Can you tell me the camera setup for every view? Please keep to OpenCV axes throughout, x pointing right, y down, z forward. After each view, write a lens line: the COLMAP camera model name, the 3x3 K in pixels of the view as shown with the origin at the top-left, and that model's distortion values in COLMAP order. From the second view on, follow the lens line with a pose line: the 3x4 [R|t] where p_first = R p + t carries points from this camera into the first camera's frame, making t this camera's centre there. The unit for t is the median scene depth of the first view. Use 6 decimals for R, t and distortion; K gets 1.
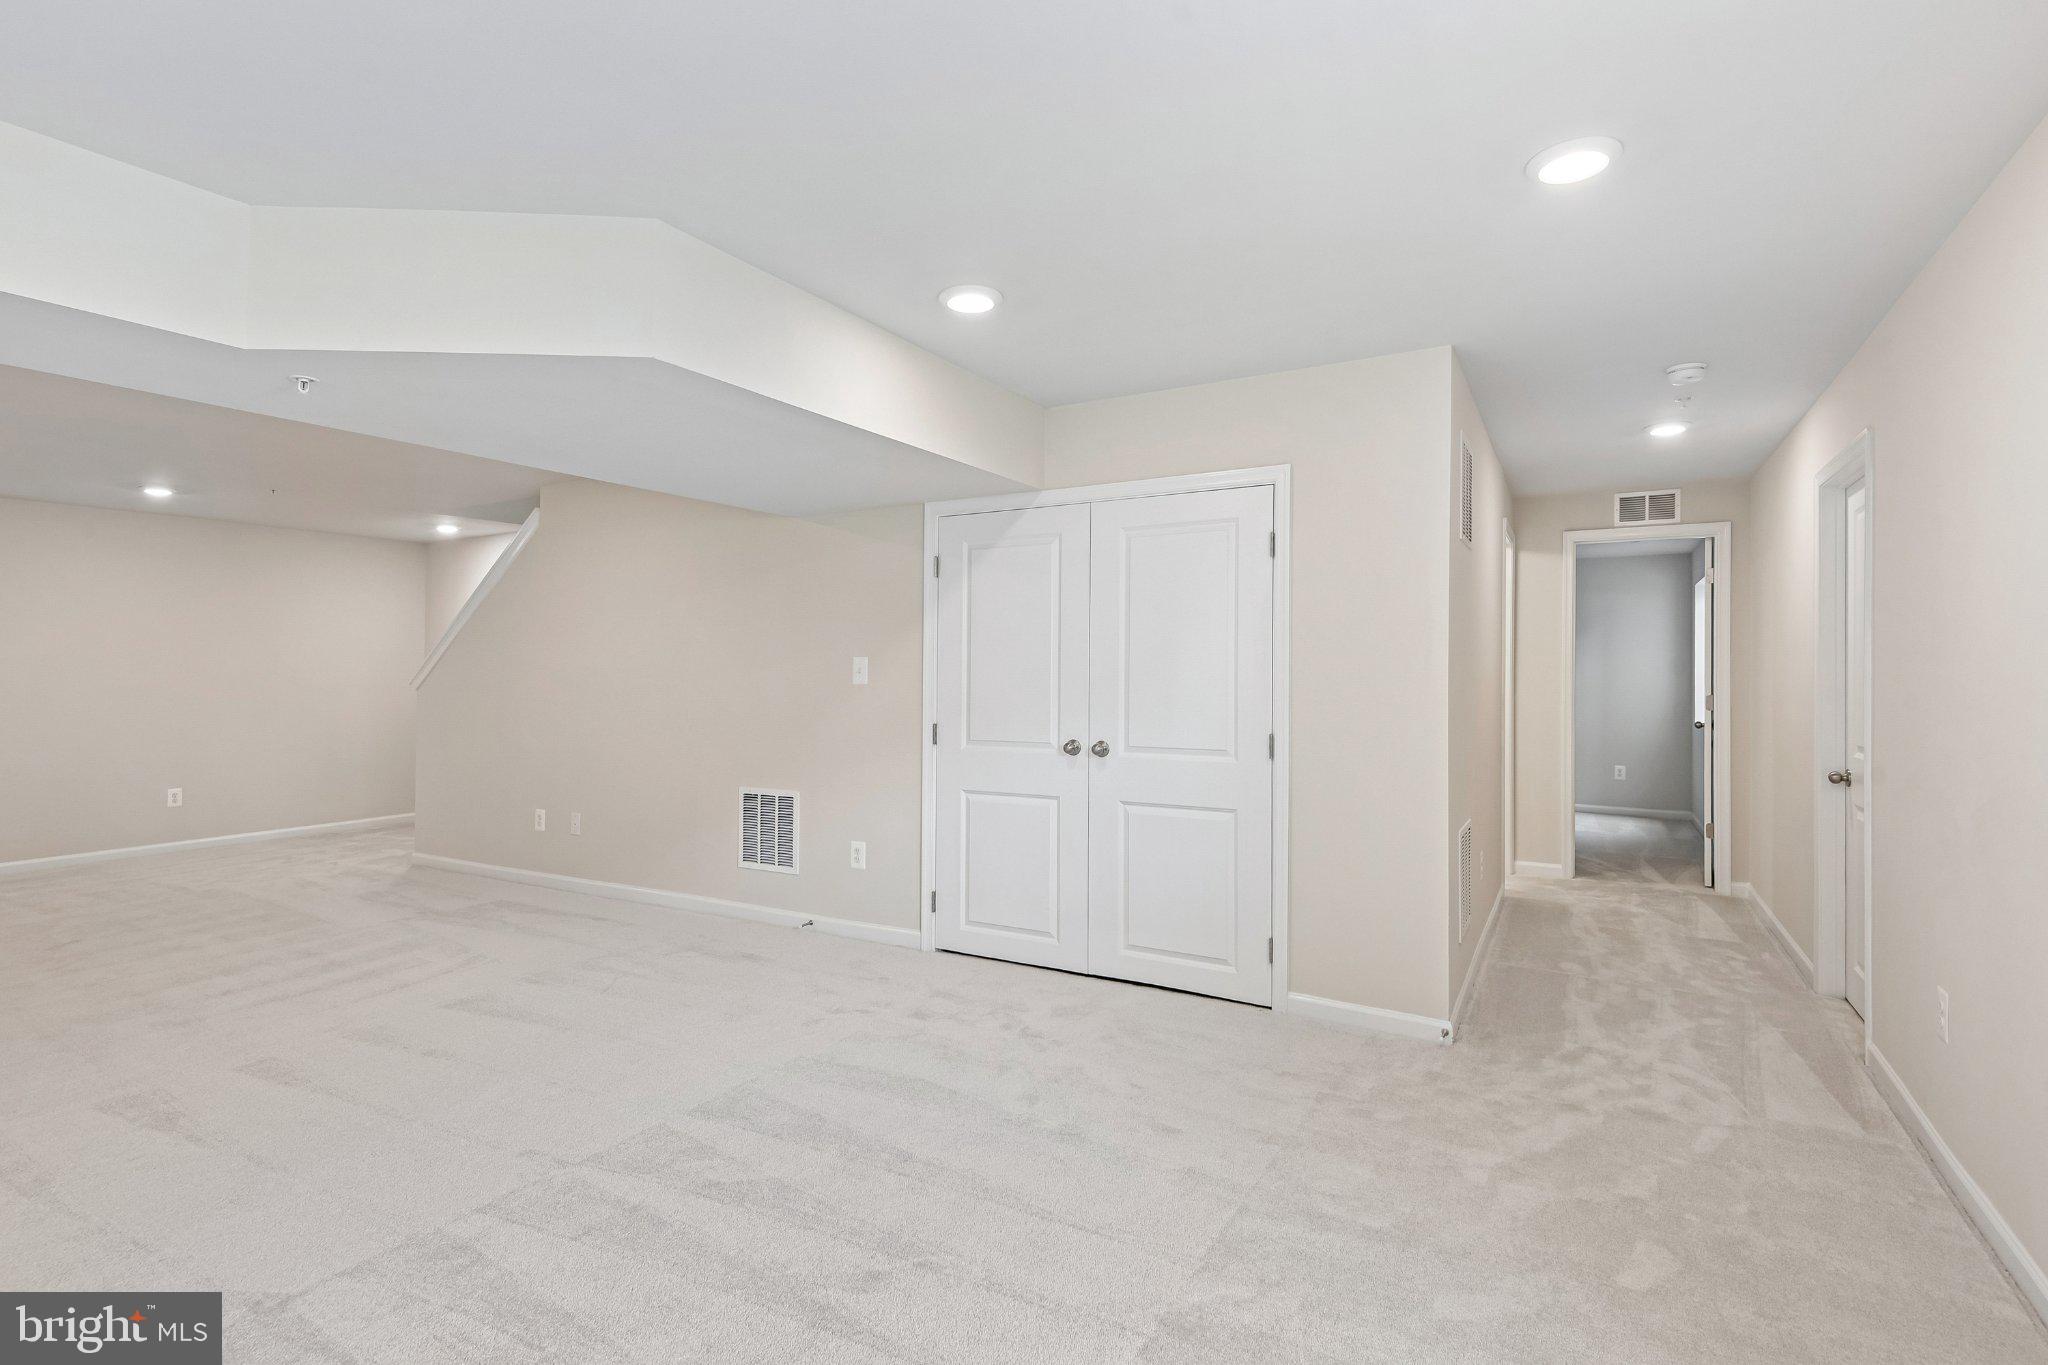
lens RADIAL K [[982.5, 0, 1049.9], [0, 982.5, 652.9], [0, 0, 1]] dist [-0.012911, -0.012448]
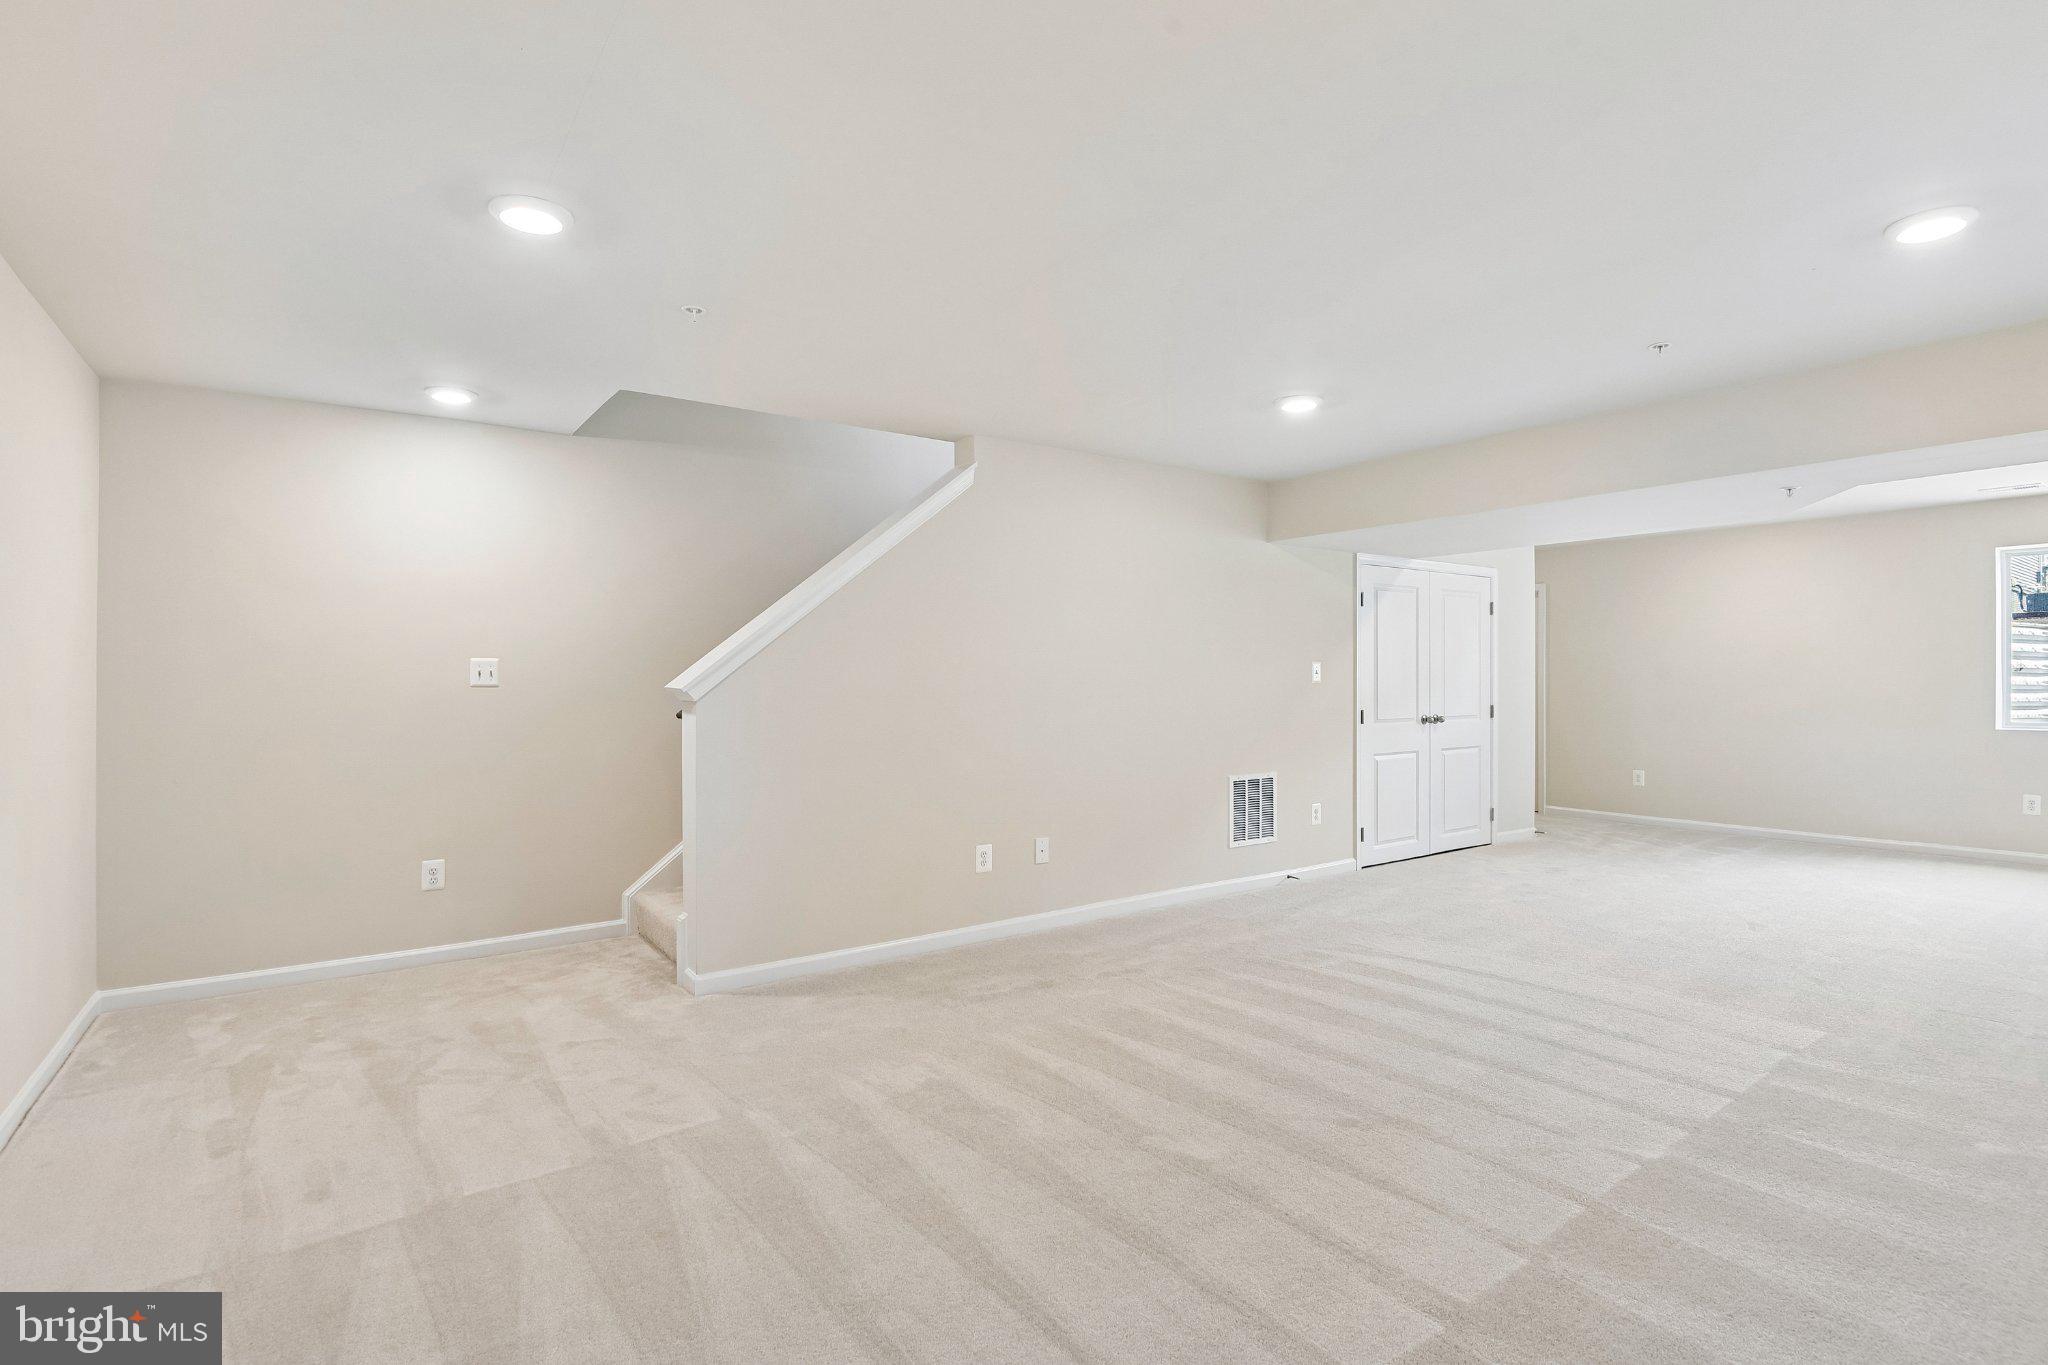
lens RADIAL K [[982.5, 0, 1035.7], [0, 982.5, 685.7], [0, 0, 1]] dist [-0.012911, -0.012448]
pose [[0.420460, -0.011153, 0.907242, -1.453363], [-0.026016, 0.999365, 0.024342, 0.013993], [-0.906938, -0.033837, 0.419903, 0.757395]]
